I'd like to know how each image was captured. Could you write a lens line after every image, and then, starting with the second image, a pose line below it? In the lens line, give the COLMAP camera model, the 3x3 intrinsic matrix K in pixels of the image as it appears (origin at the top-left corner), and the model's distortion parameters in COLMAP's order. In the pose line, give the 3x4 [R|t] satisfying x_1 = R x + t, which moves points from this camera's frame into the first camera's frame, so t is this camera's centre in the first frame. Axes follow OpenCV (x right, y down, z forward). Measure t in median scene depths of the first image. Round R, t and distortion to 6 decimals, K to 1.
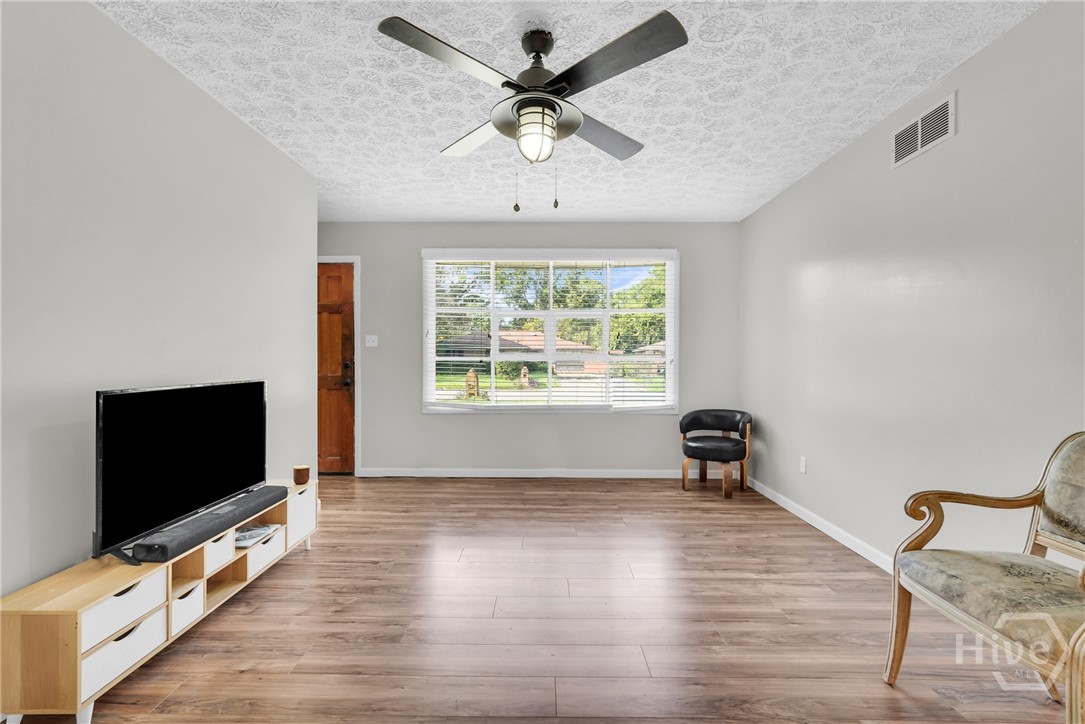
lens RADIAL K [[479.3, 0, 541.5], [0, 479.3, 362.0], [0, 0, 1]] dist [-0.004445, 0.000961]
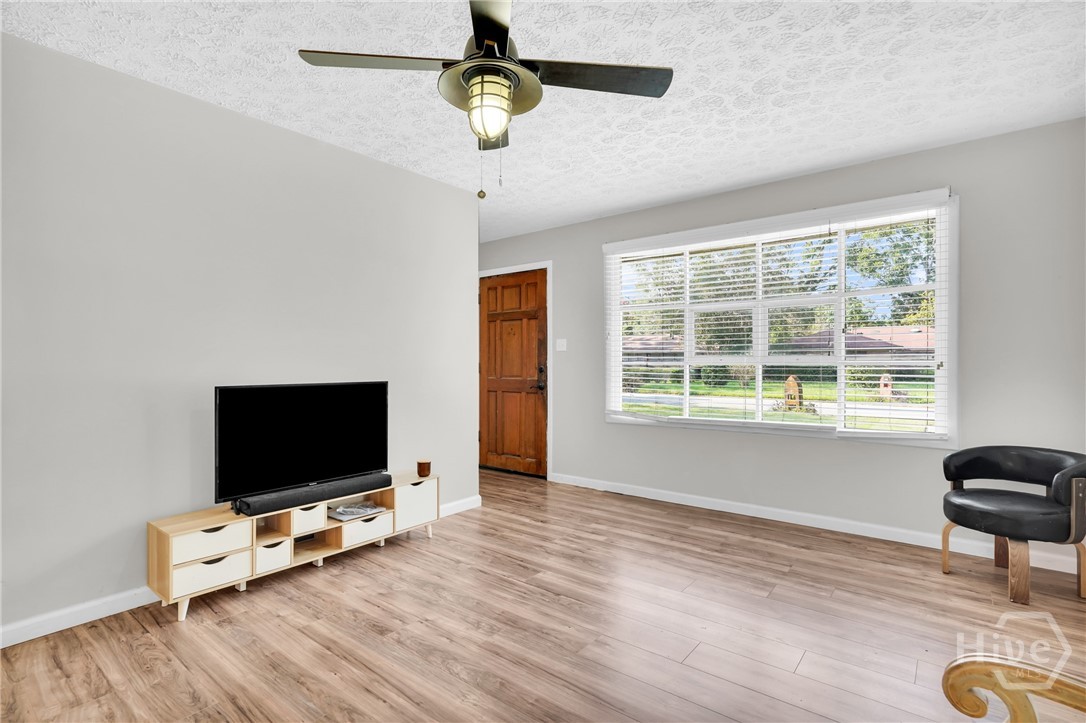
lens RADIAL K [[522.6, 0, 542.3], [0, 522.6, 362.2], [0, 0, 1]] dist [-0.001154, 0.003504]
pose [[0.790371, -0.005462, -0.612604, 0.349337], [-0.000352, 0.999956, -0.009370, 0.001749], [0.612628, 0.007622, 0.790335, 0.162080]]
